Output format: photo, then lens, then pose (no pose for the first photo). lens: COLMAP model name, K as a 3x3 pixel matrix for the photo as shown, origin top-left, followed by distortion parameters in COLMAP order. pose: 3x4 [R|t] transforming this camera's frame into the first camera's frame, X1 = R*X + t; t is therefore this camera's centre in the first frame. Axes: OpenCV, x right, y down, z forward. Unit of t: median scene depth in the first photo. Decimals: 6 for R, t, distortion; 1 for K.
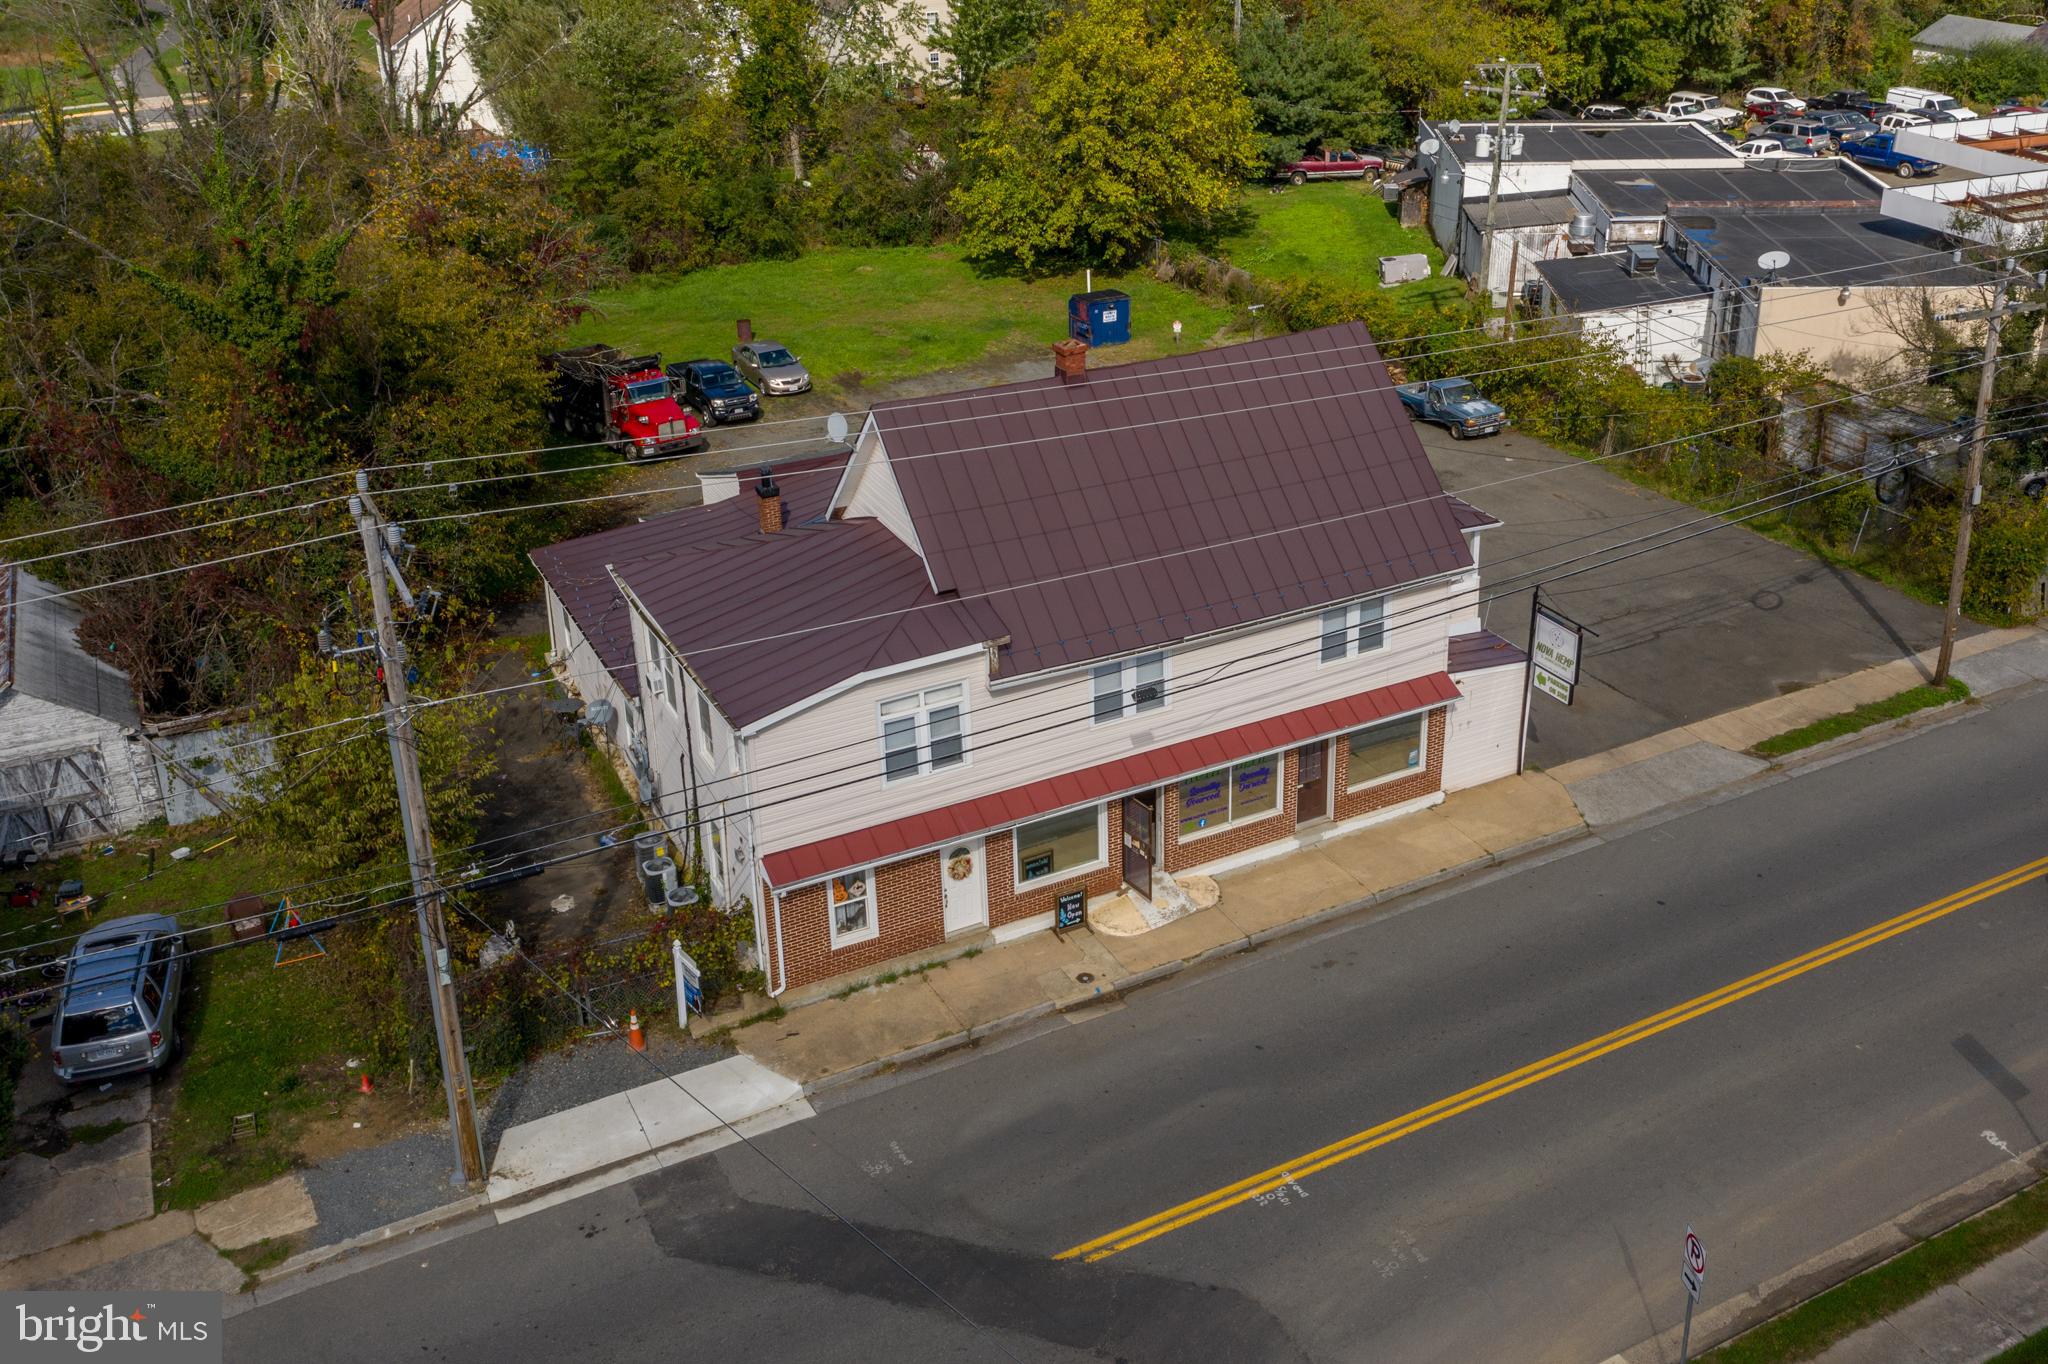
lens RADIAL K [[1970.4, 0, 1089.5], [0, 1970.4, 579.2], [0, 0, 1]] dist [-0.000436, -0.004942]
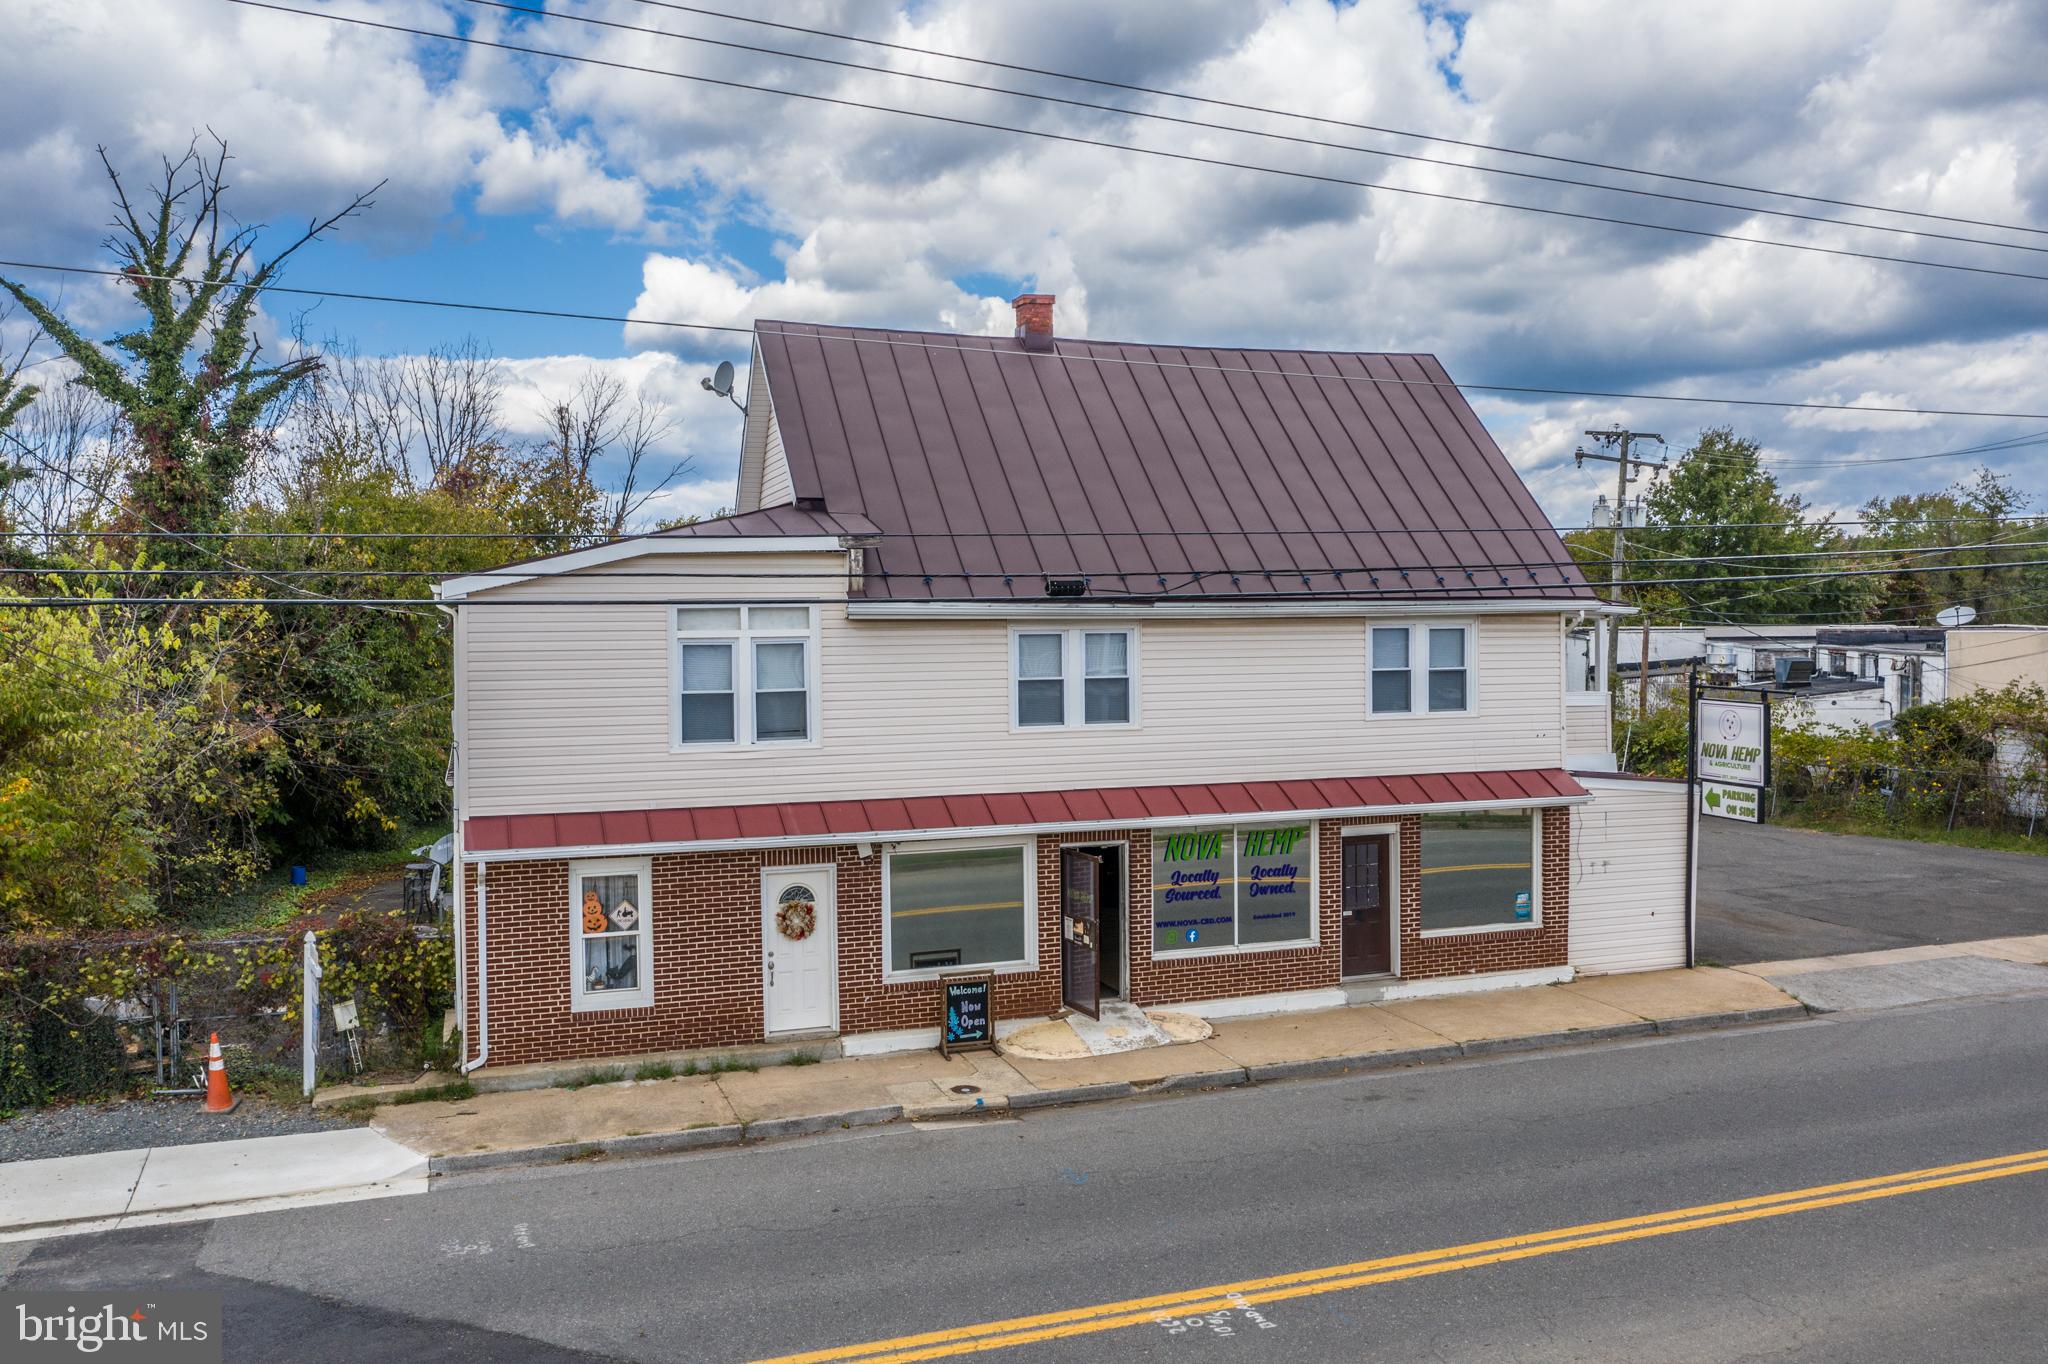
lens RADIAL K [[1651.0, 0, 1024.0], [0, 1651.0, 682.0], [0, 0, 1]] dist [-0.006010, 0.002429]
pose [[0.987458, 0.011761, -0.157443, 0.092439], [-0.068120, 0.931362, -0.357665, 0.259441], [0.142430, 0.363904, 0.920482, 0.472131]]
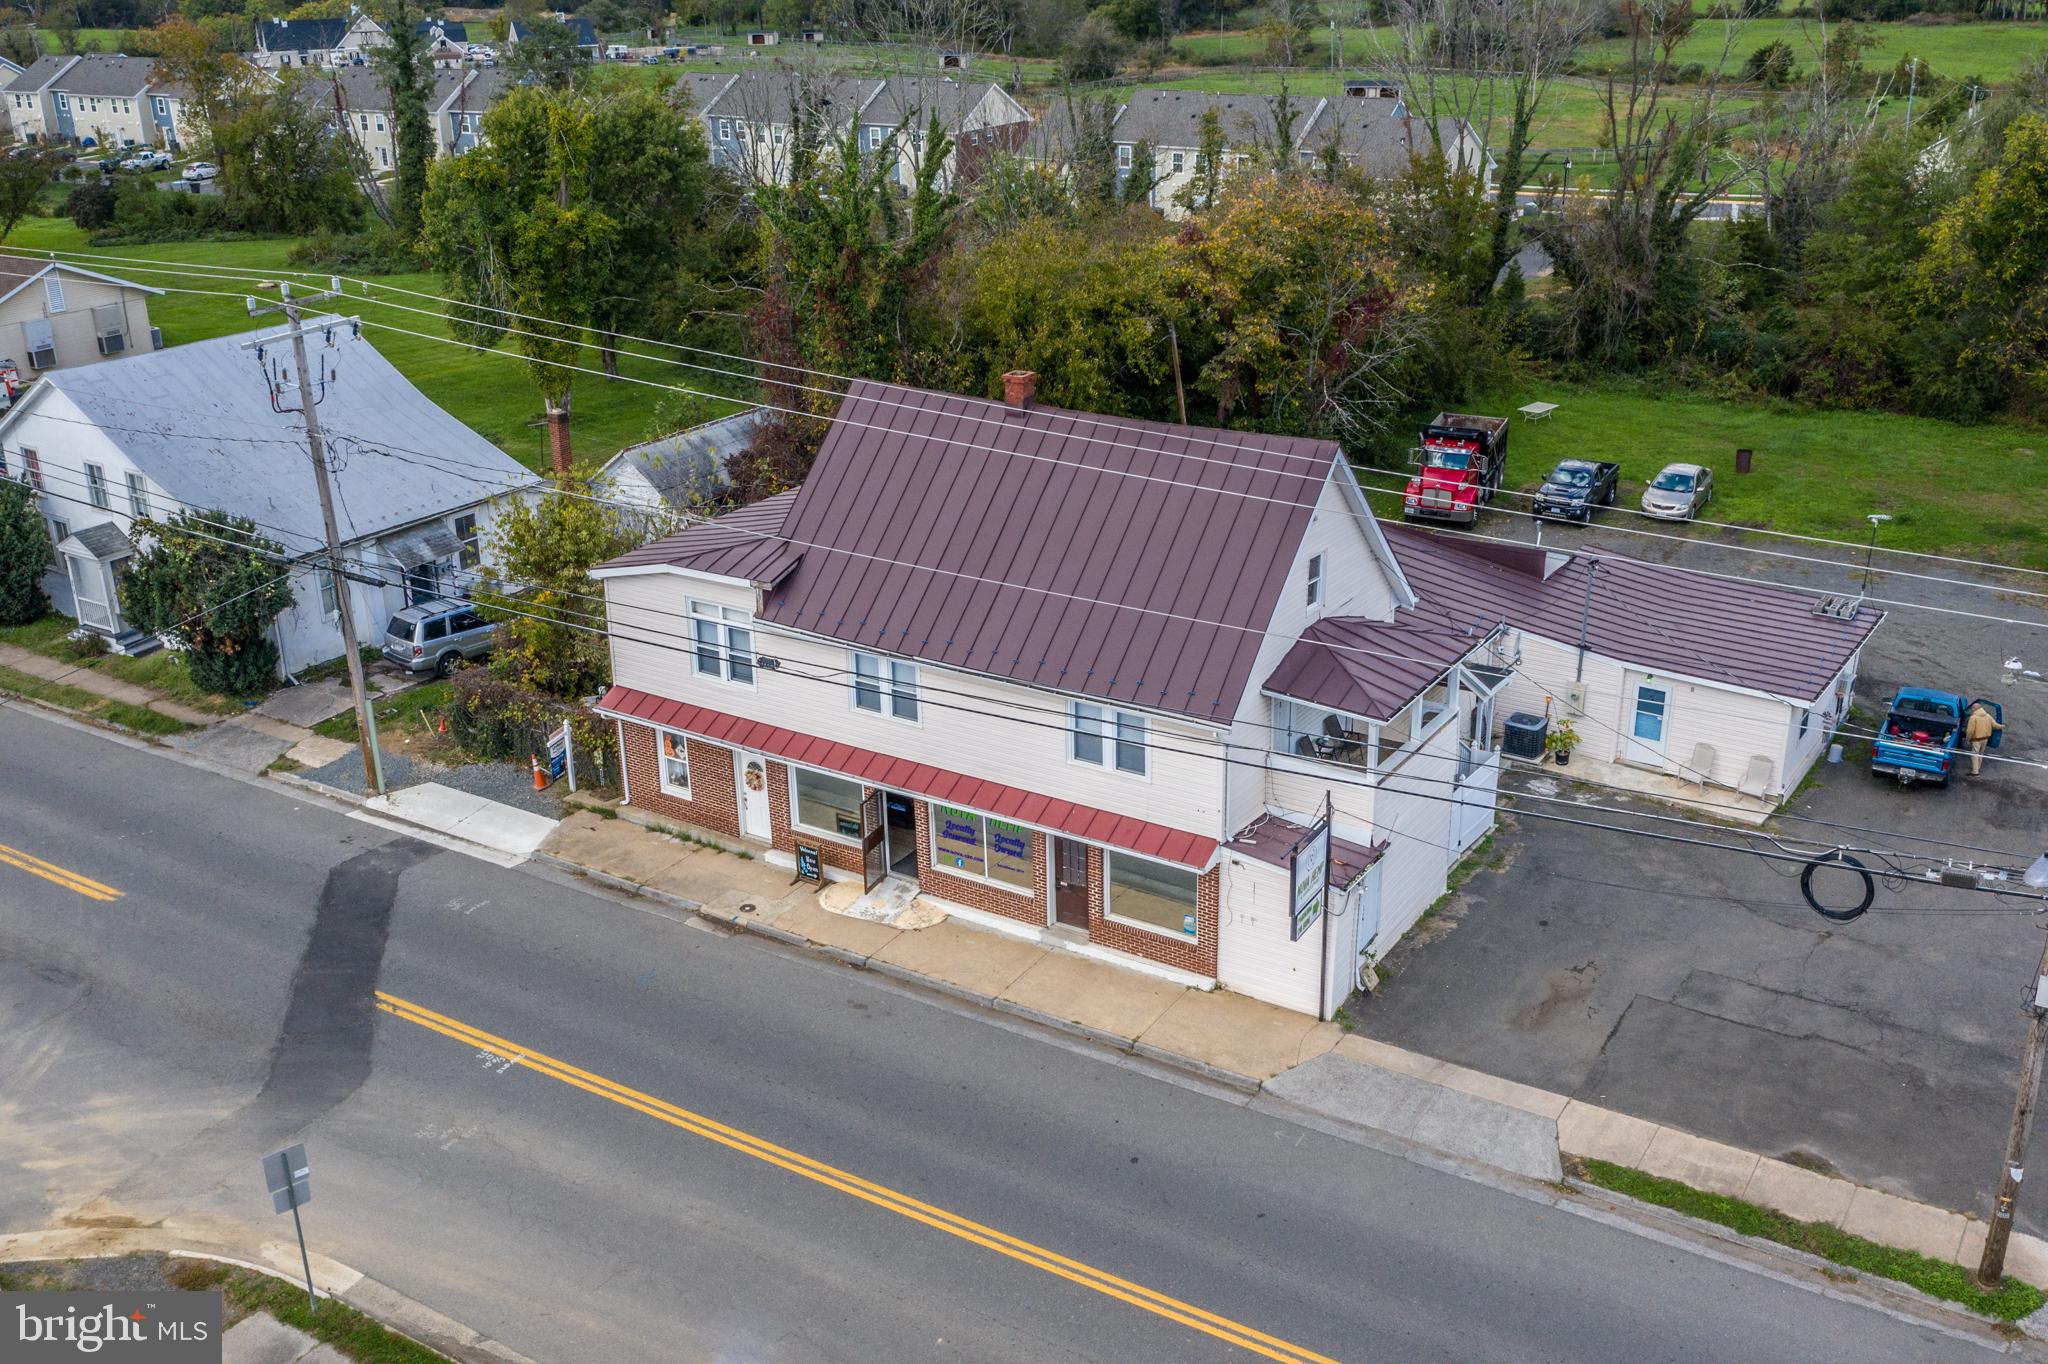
lens RADIAL K [[1920.8, 0, 1024.0], [0, 1920.8, 682.0], [0, 0, 1]] dist [-0.005286, -0.005531]
pose [[0.486357, 0.330477, -0.808852, 0.873456], [-0.338312, 0.924732, 0.174398, -0.149013], [0.805607, 0.188825, 0.561554, 0.485554]]
